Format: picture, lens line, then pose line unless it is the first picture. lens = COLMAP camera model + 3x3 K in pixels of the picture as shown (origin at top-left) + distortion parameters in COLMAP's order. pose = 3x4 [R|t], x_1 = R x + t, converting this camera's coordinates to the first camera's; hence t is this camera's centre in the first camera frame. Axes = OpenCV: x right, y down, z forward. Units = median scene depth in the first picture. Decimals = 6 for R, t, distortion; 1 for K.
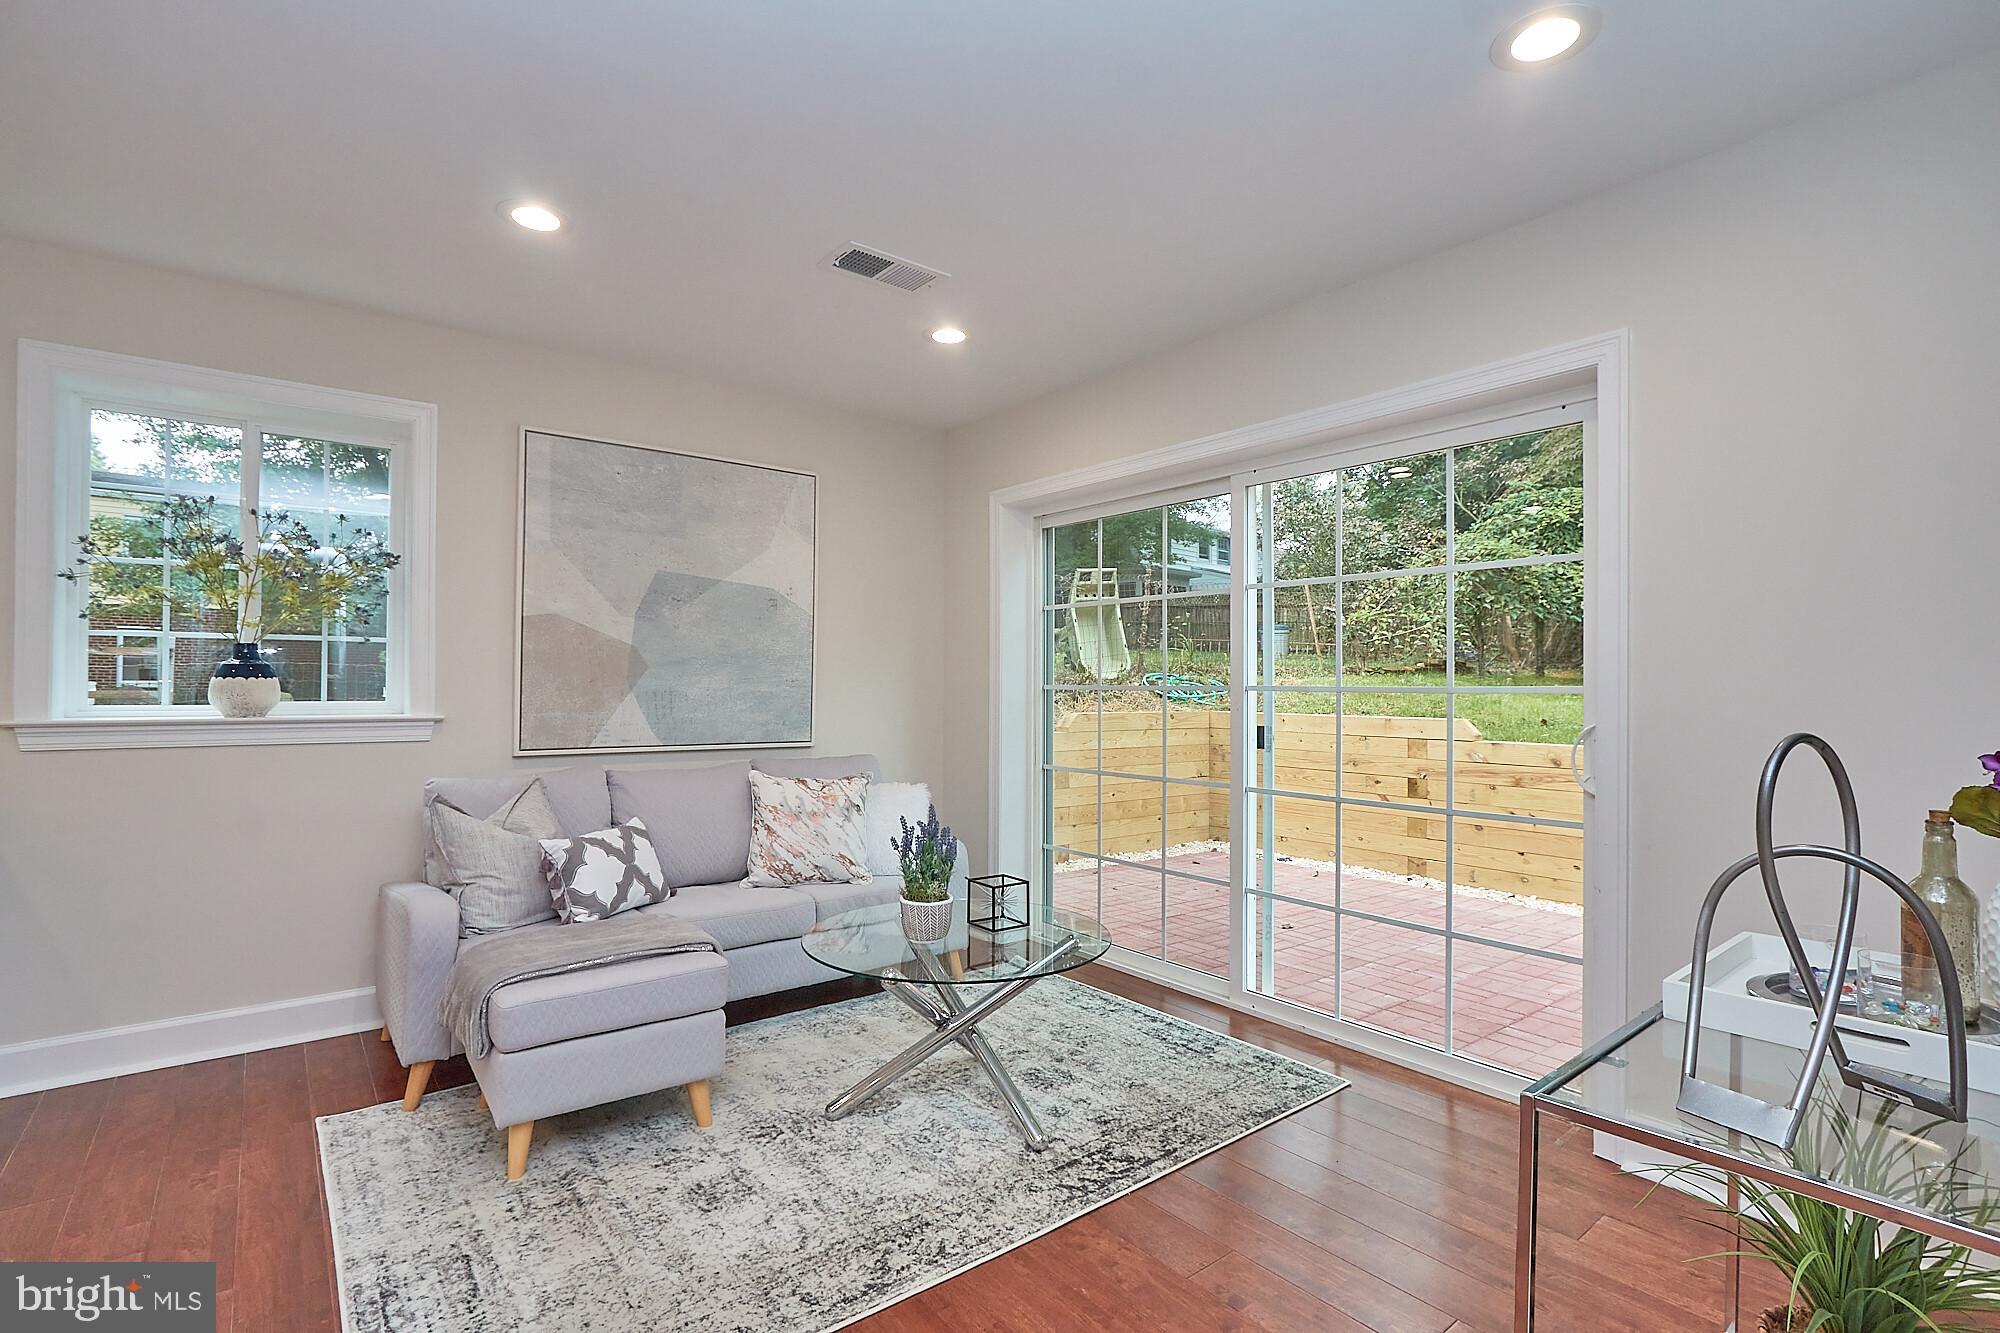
lens RADIAL K [[931.1, 0, 1015.7], [0, 931.1, 688.6], [0, 0, 1]] dist [-0.017888, 0.003126]
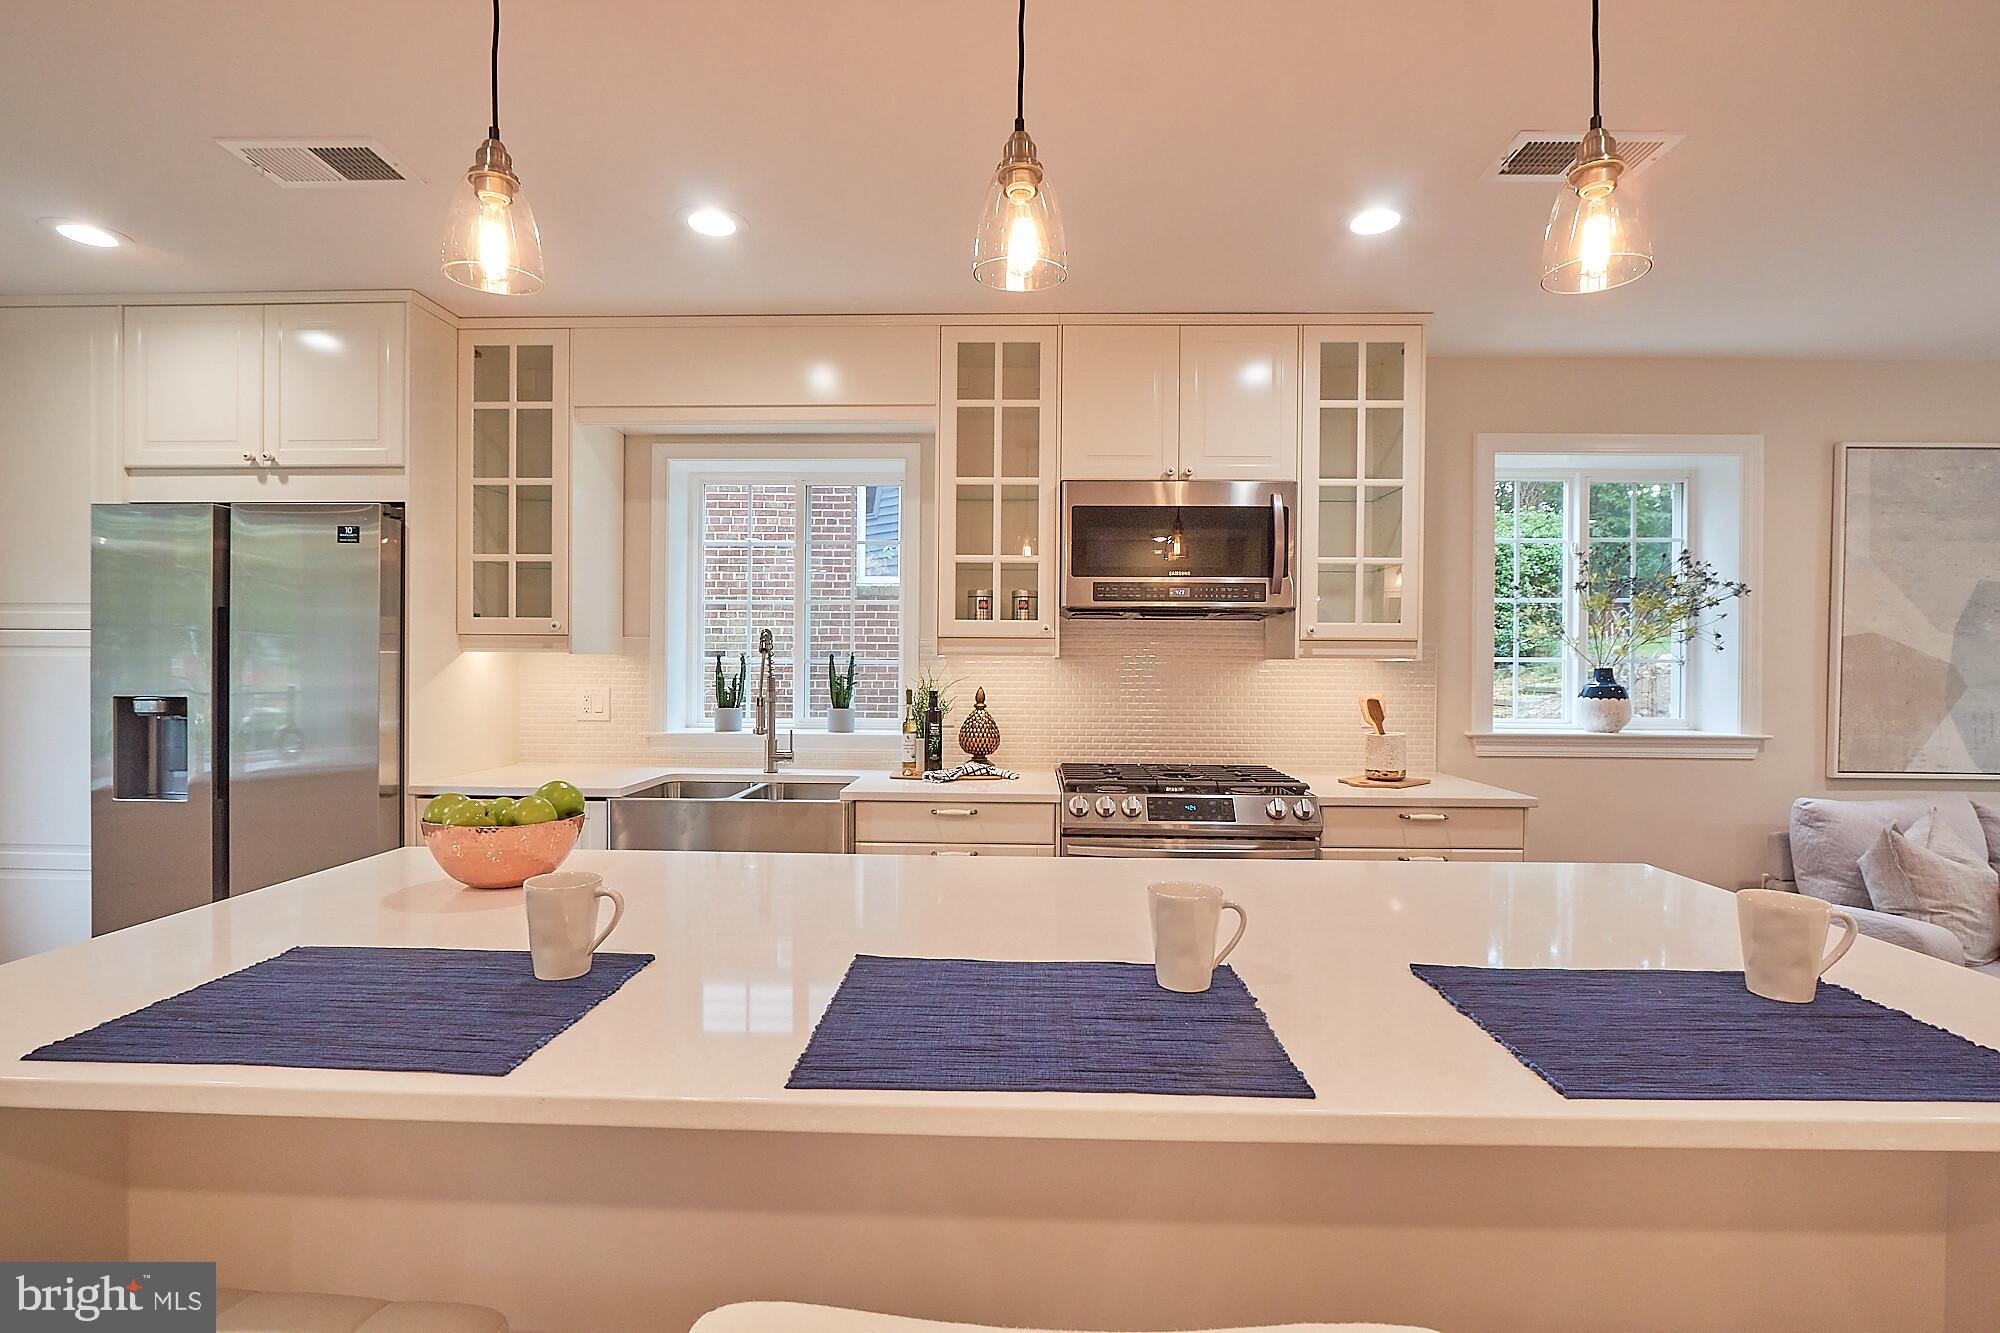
lens RADIAL K [[931.1, 0, 1012.1], [0, 931.1, 677.1], [0, 0, 1]] dist [-0.017888, 0.003126]
pose [[0.774233, 0.004148, -0.632886, -0.573965], [-0.005638, 0.999984, -0.000343, -0.028366], [0.632875, 0.003834, 0.774245, -0.304081]]
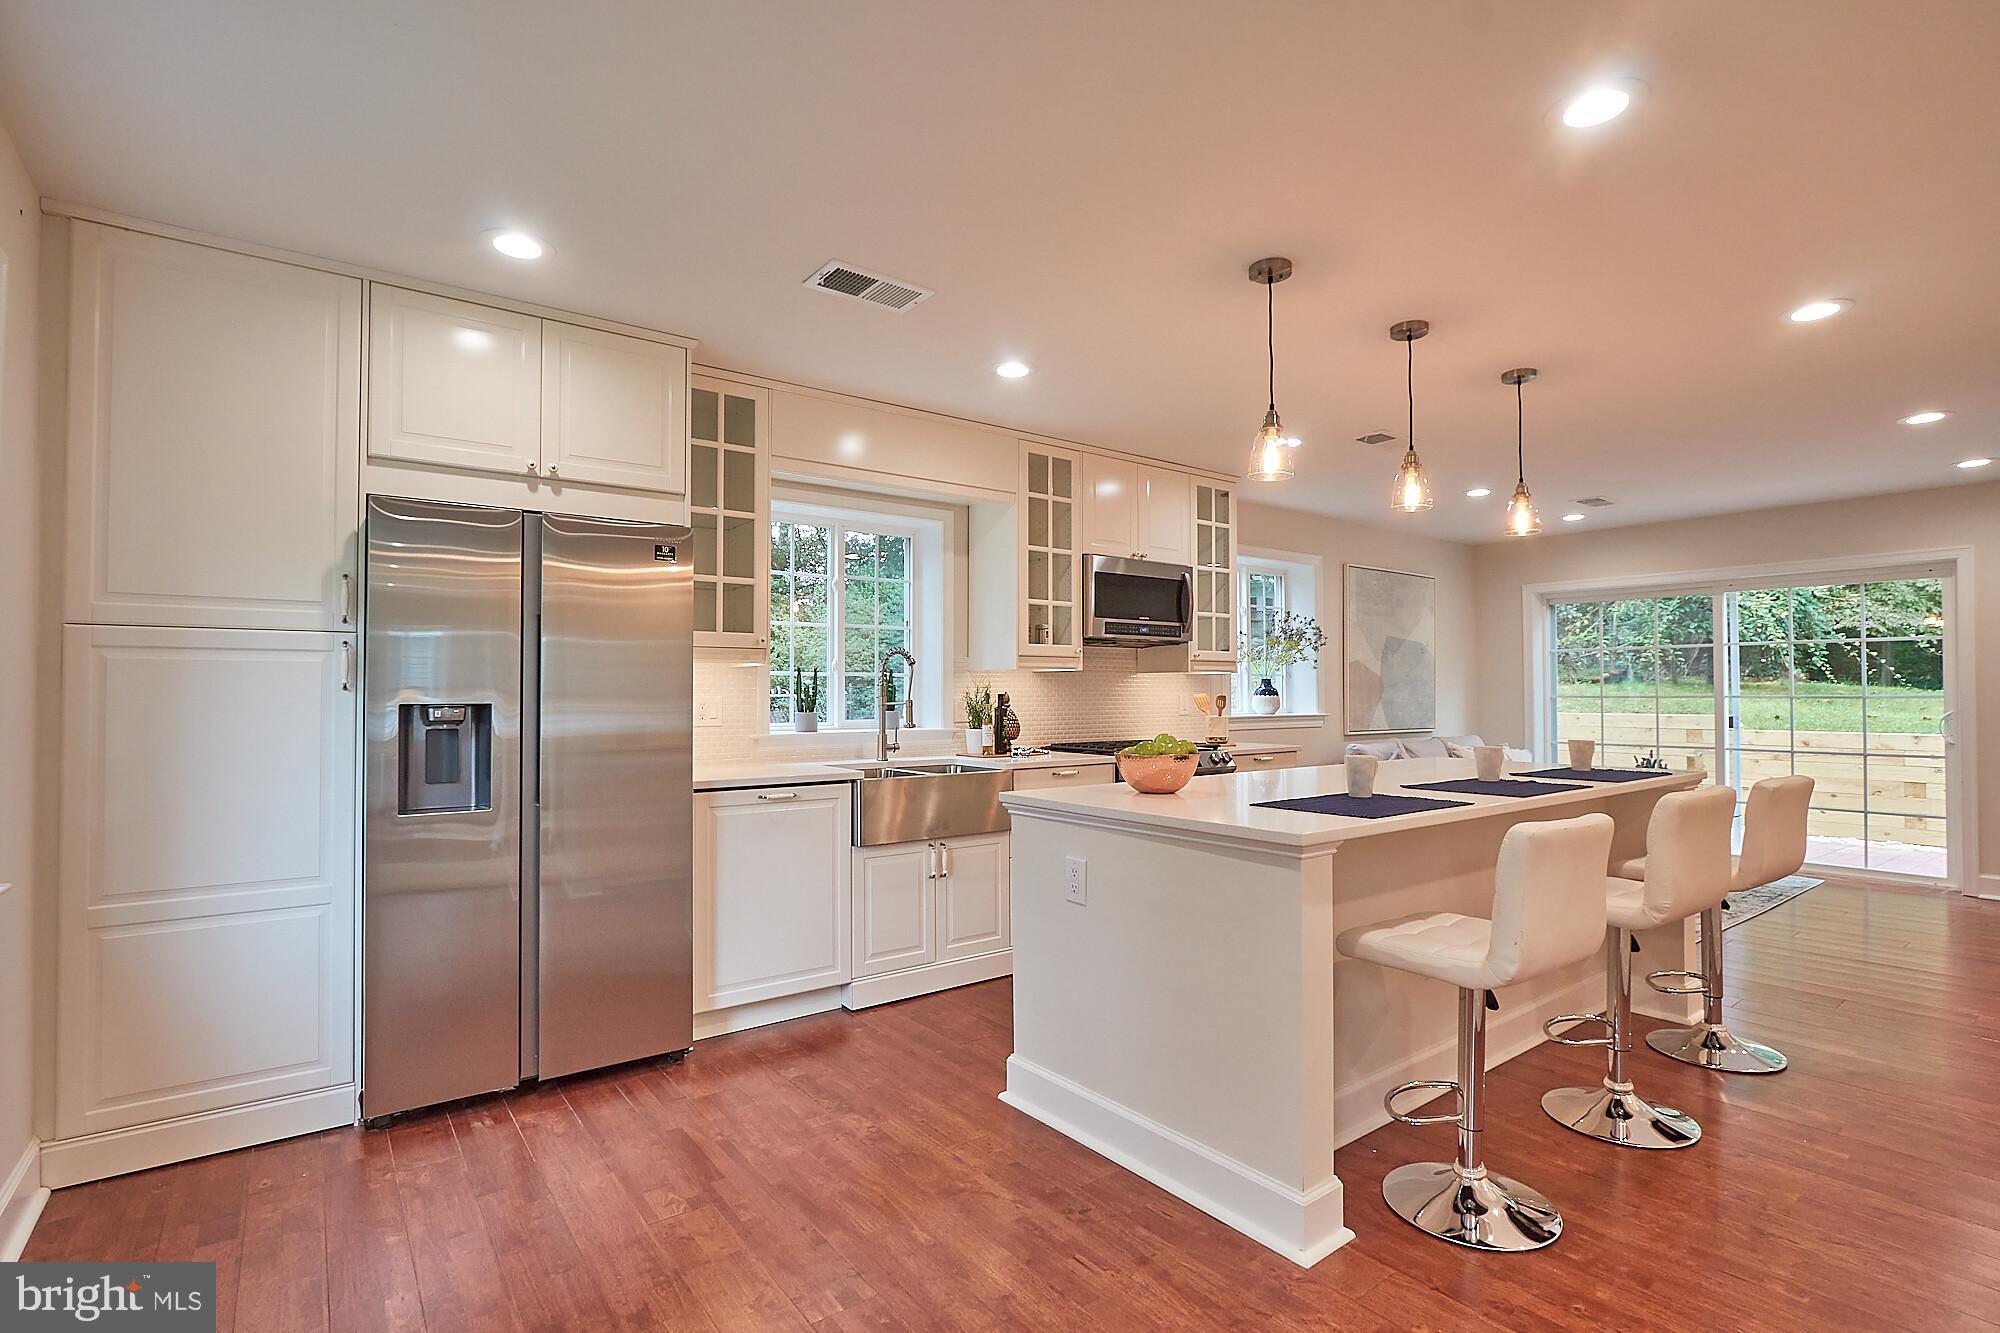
lens RADIAL K [[931.1, 0, 970.4], [0, 931.1, 676.7], [0, 0, 1]] dist [-0.017888, 0.003126]
pose [[0.999337, -0.009109, -0.035260, -1.202232], [0.008269, 0.999680, -0.023908, -0.008072], [0.035467, 0.023601, 0.999092, -0.917634]]
